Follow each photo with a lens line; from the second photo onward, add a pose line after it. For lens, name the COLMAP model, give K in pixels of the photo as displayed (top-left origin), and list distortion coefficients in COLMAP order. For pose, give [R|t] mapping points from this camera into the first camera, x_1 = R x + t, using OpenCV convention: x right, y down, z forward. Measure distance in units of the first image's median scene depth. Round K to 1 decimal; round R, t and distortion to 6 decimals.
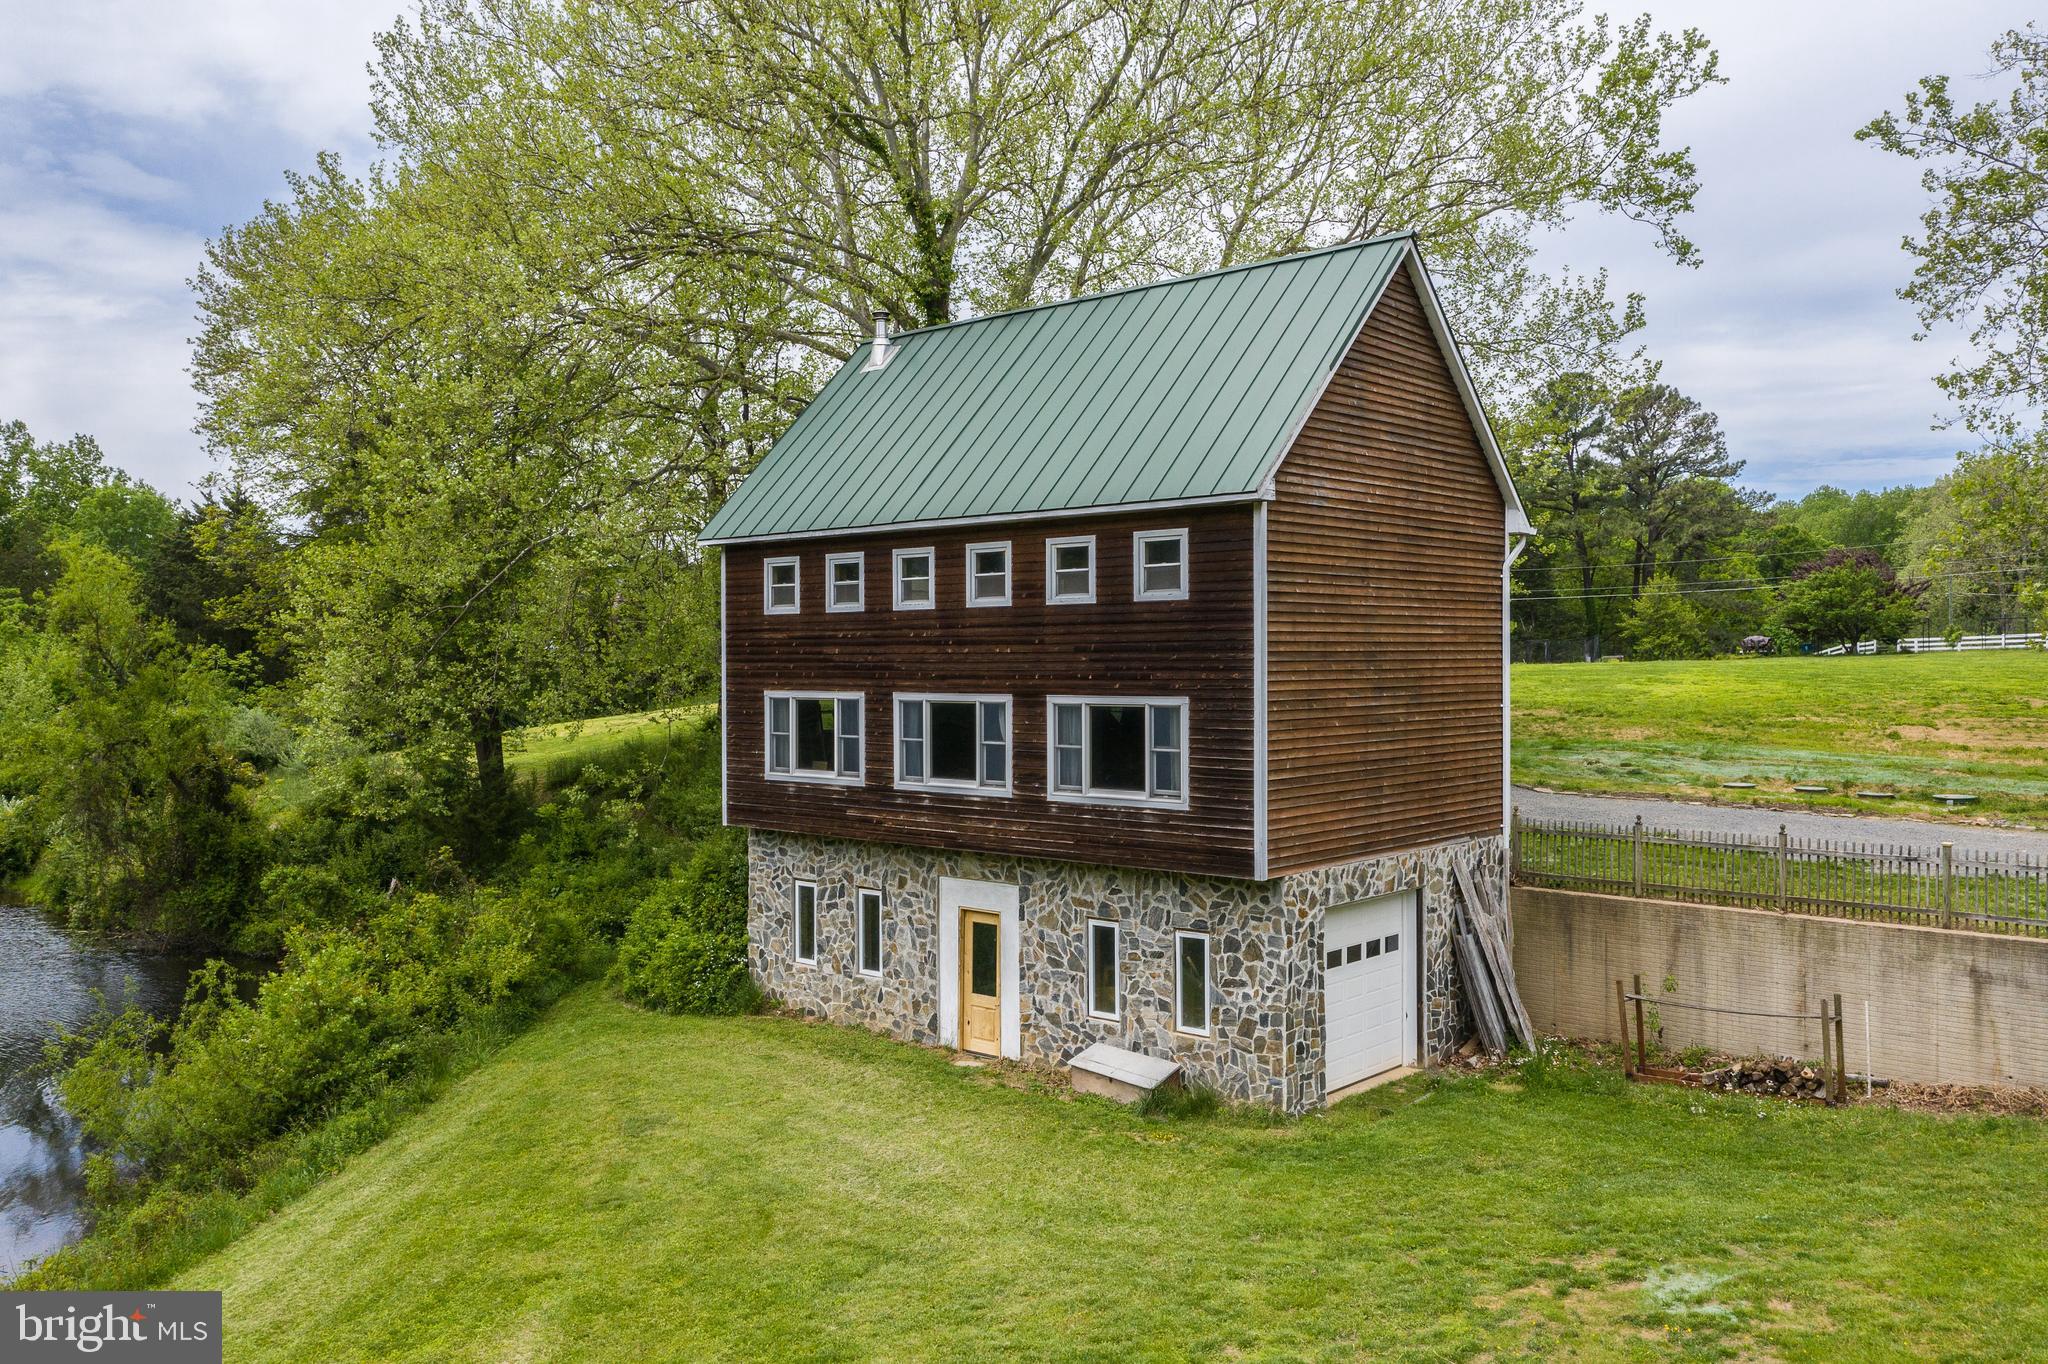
lens RADIAL K [[1635.2, 0, 1032.3], [0, 1635.2, 688.1], [0, 0, 1]] dist [-0.006078, 0.003020]
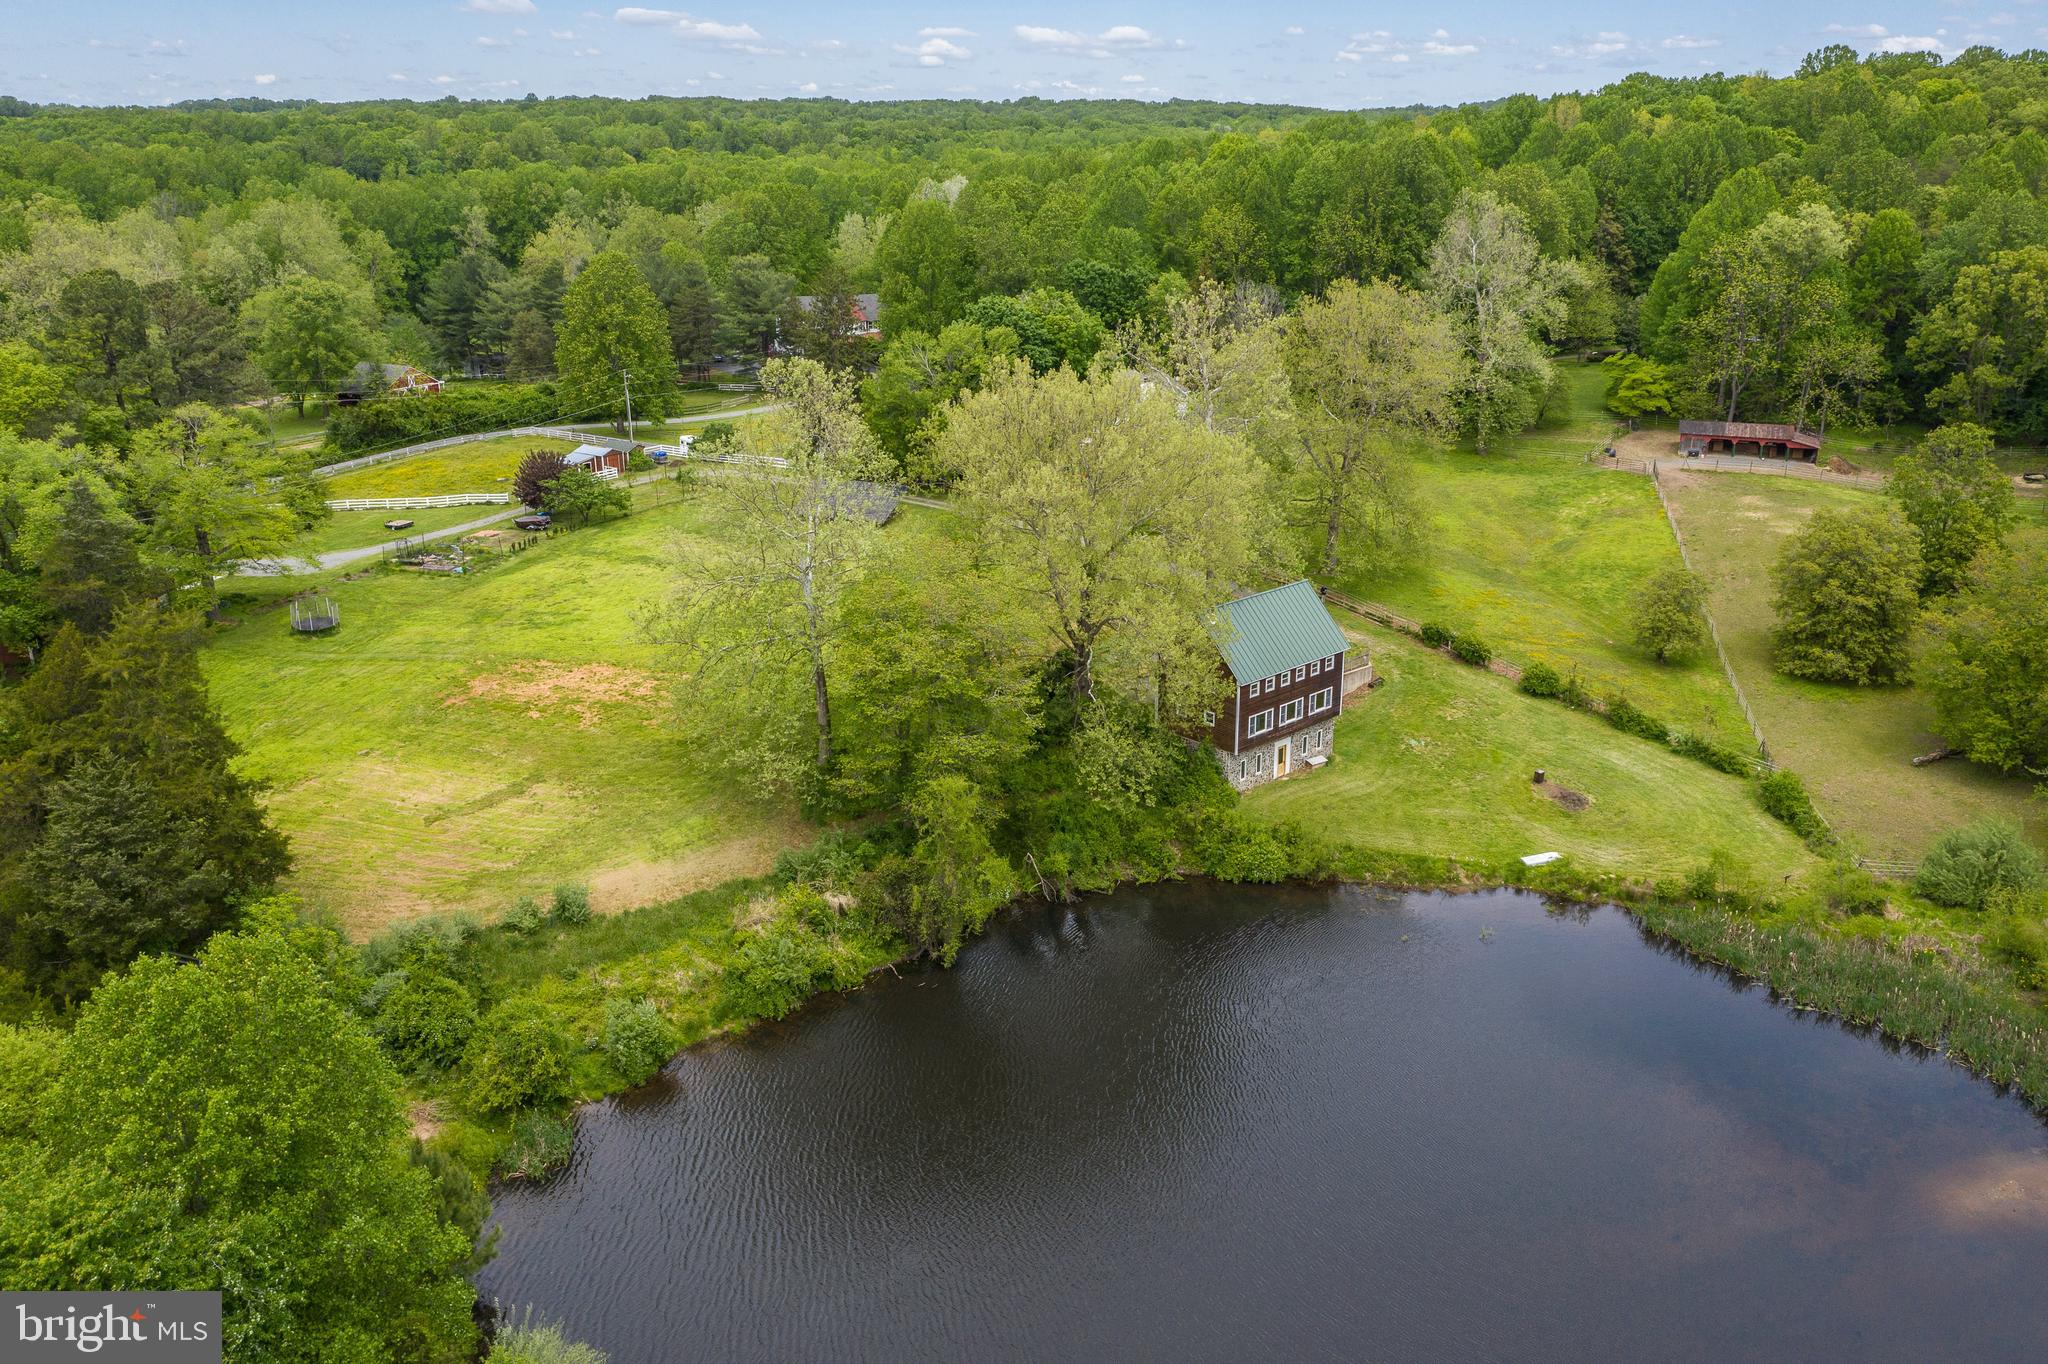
lens RADIAL K [[1635.2, 0, 1028.4], [0, 1635.2, 685.0], [0, 0, 1]] dist [-0.006078, 0.003020]
pose [[0.092133, -0.316359, 0.944155, -4.444911], [0.021029, 0.948595, 0.315794, -1.507267], [-0.995525, -0.009240, 0.094050, 1.341223]]
